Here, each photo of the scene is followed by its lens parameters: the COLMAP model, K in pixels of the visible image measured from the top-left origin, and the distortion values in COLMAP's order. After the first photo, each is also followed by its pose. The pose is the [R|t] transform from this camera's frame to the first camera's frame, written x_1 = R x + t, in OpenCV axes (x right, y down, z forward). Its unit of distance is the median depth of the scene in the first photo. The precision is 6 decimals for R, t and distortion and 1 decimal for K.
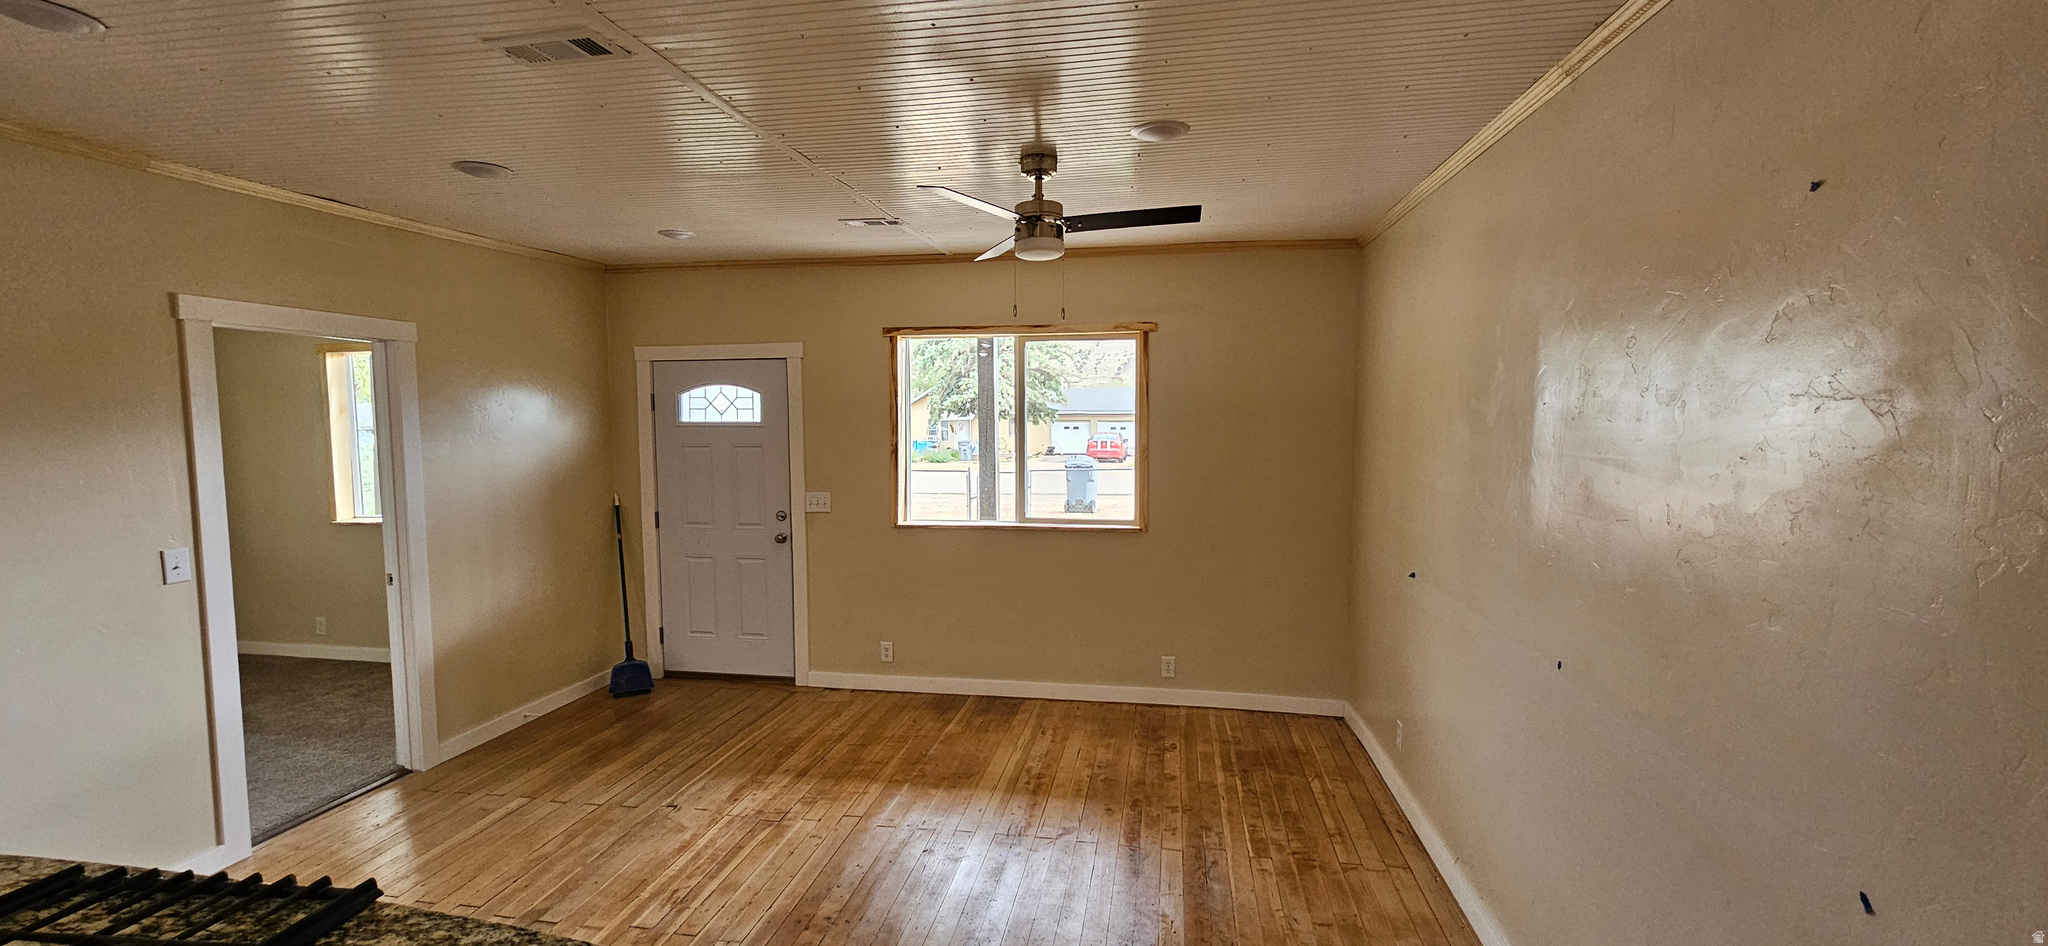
lens RADIAL K [[836.6, 0, 1025.7], [0, 836.6, 481.2], [0, 0, 1]] dist [0.000980, 0.000679]
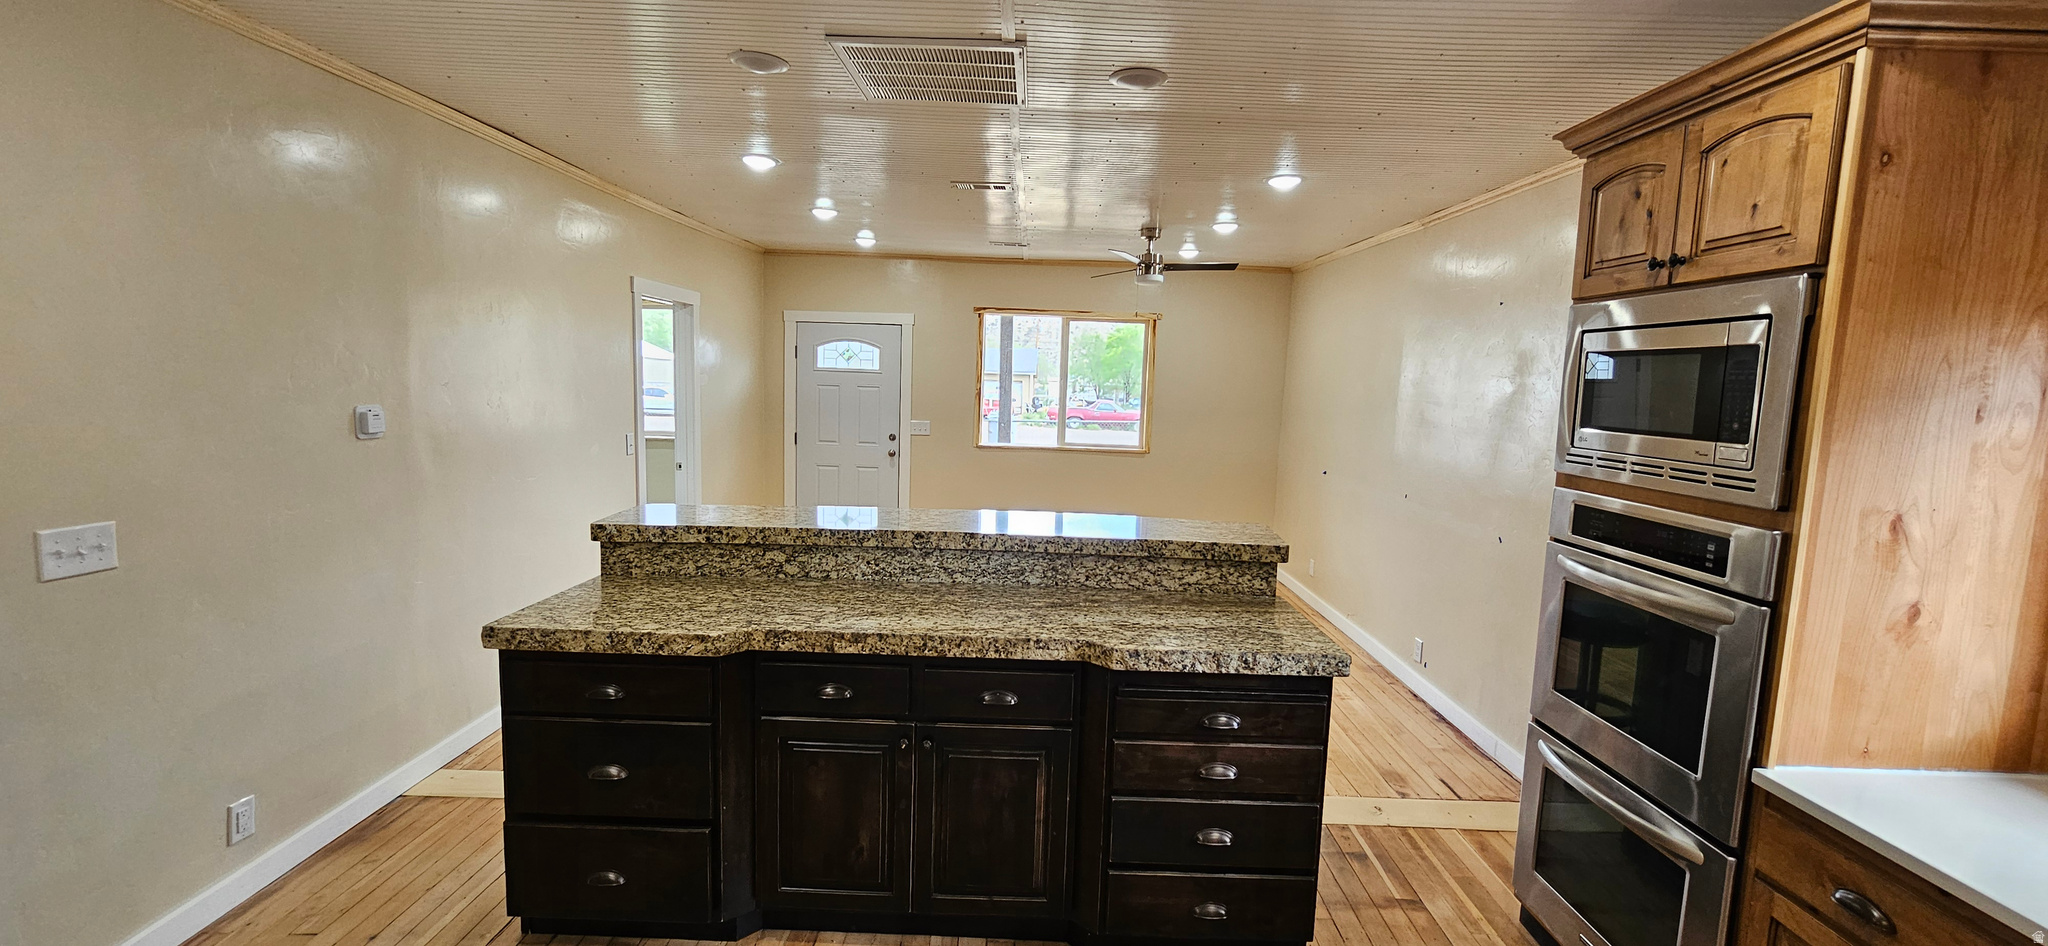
lens RADIAL K [[832.9, 0, 1025.5], [0, 832.9, 475.0], [0, 0, 1]] dist [-0.002694, -0.000172]
pose [[0.987549, 0.021308, 0.155863, -0.299058], [-0.027608, 0.998882, 0.038369, 0.046800], [-0.154871, -0.042194, 0.987033, -0.431304]]
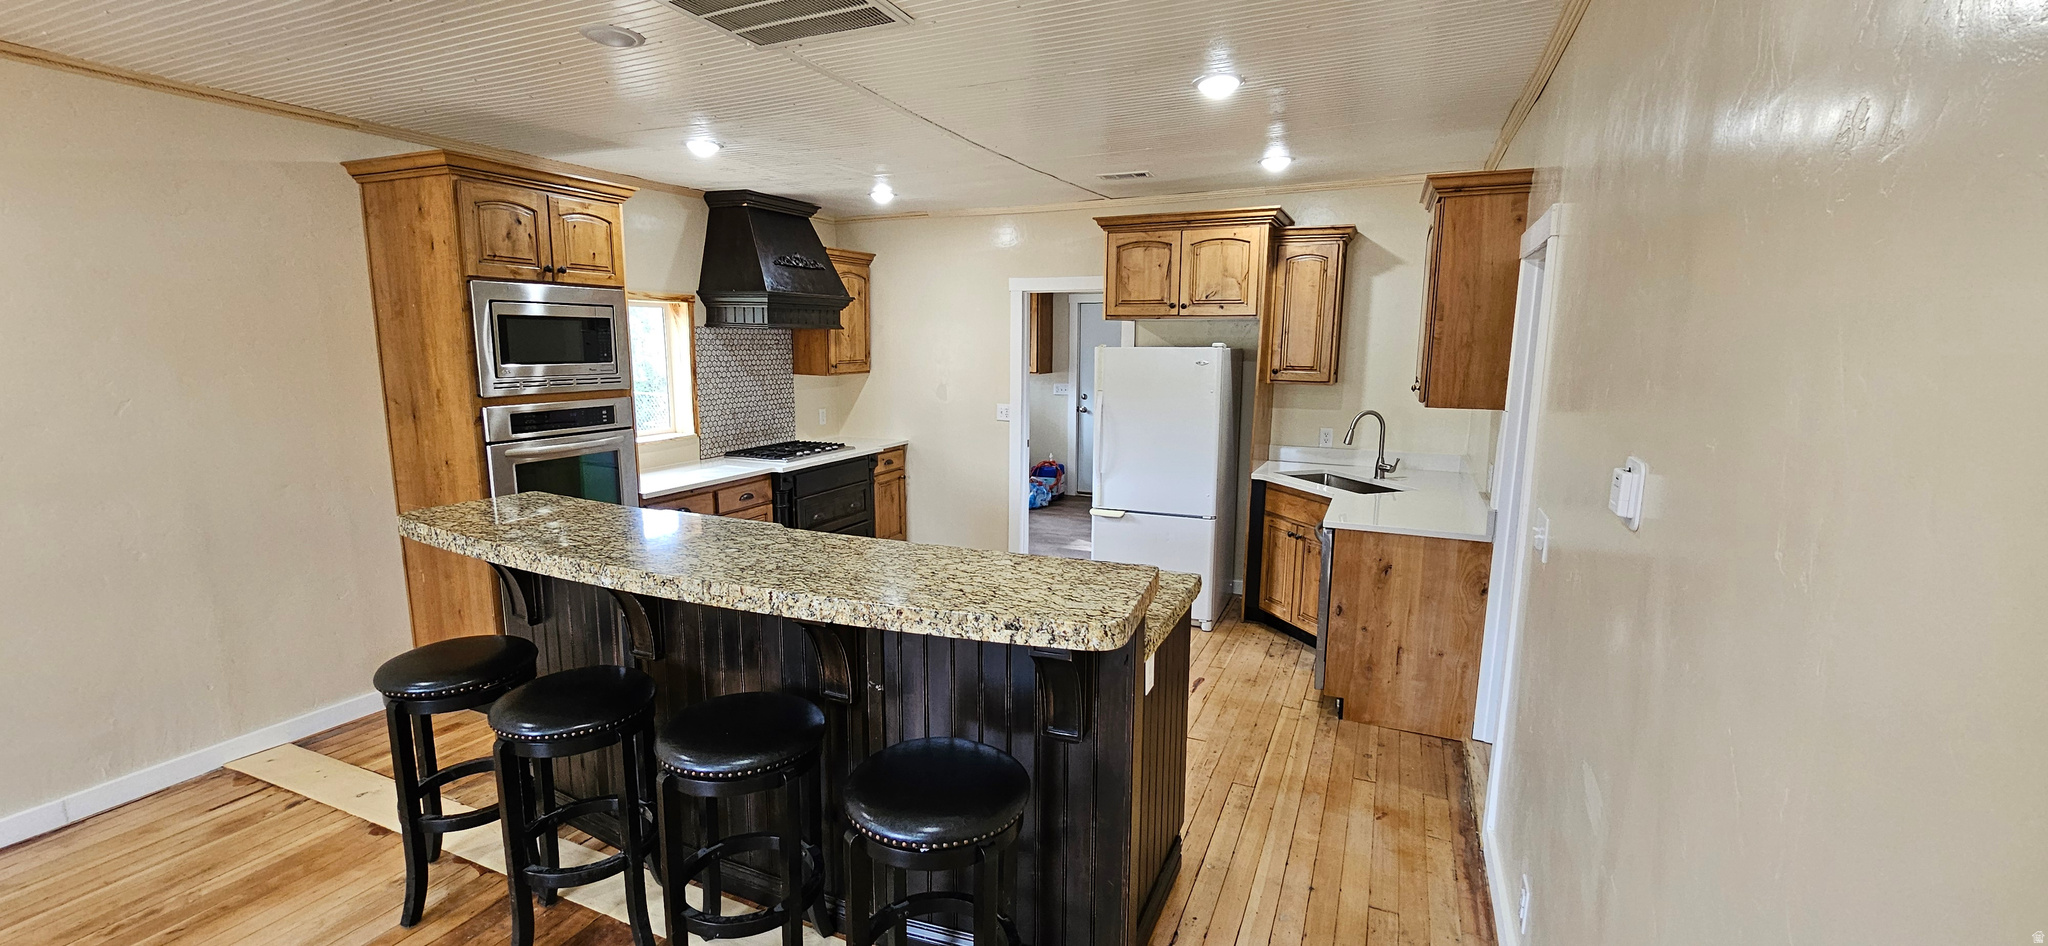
lens RADIAL K [[836.6, 0, 1025.7], [0, 836.6, 481.2], [0, 0, 1]] dist [0.000980, 0.000679]
pose [[-0.967556, -0.040507, 0.249388, -0.548348], [0.021279, 0.970493, 0.240189, -0.040751], [-0.251758, 0.237703, -0.938144, 0.619497]]
